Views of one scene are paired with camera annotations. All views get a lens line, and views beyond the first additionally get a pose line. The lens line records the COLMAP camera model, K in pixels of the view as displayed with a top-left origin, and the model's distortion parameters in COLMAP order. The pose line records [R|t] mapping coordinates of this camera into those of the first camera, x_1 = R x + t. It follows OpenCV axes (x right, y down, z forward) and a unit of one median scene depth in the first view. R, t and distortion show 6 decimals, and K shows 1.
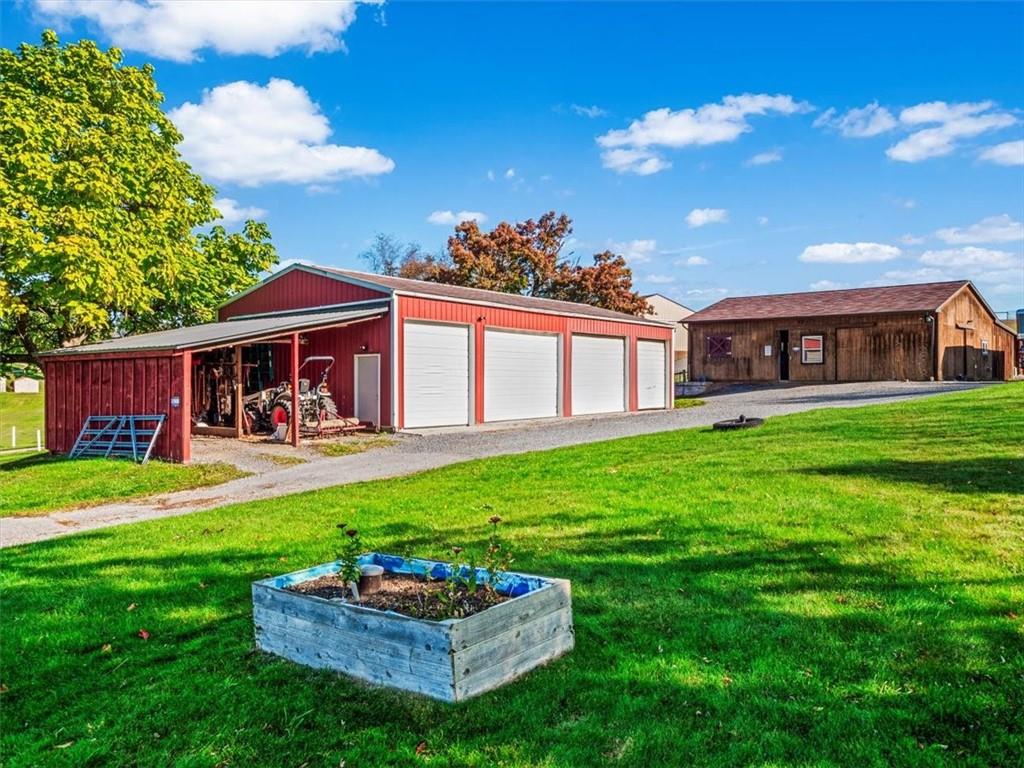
lens RADIAL K [[820.6, 0, 512.0], [0, 820.6, 384.0], [0, 0, 1]] dist [-0.004569, 0.000545]
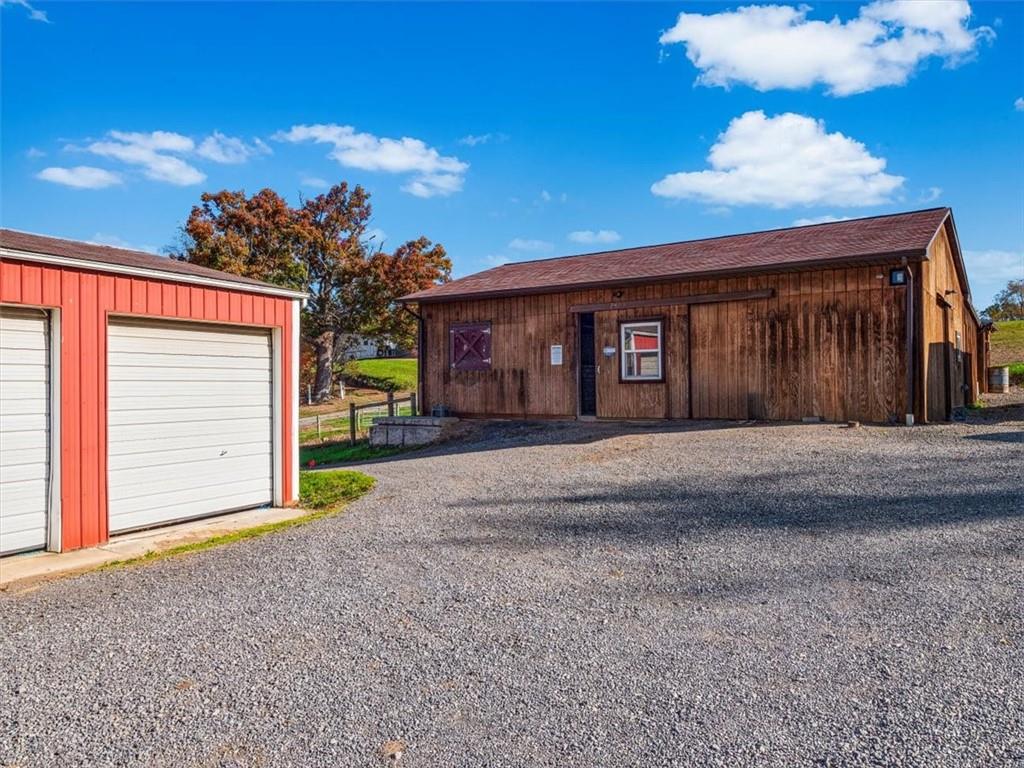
lens RADIAL K [[820.6, 0, 512.0], [0, 820.6, 384.0], [0, 0, 1]] dist [-0.004569, 0.000545]
pose [[0.986090, -0.010996, 0.165848, 0.209833], [0.012552, 0.999886, -0.008340, -0.020075], [-0.165737, 0.010305, 0.986116, 0.536075]]
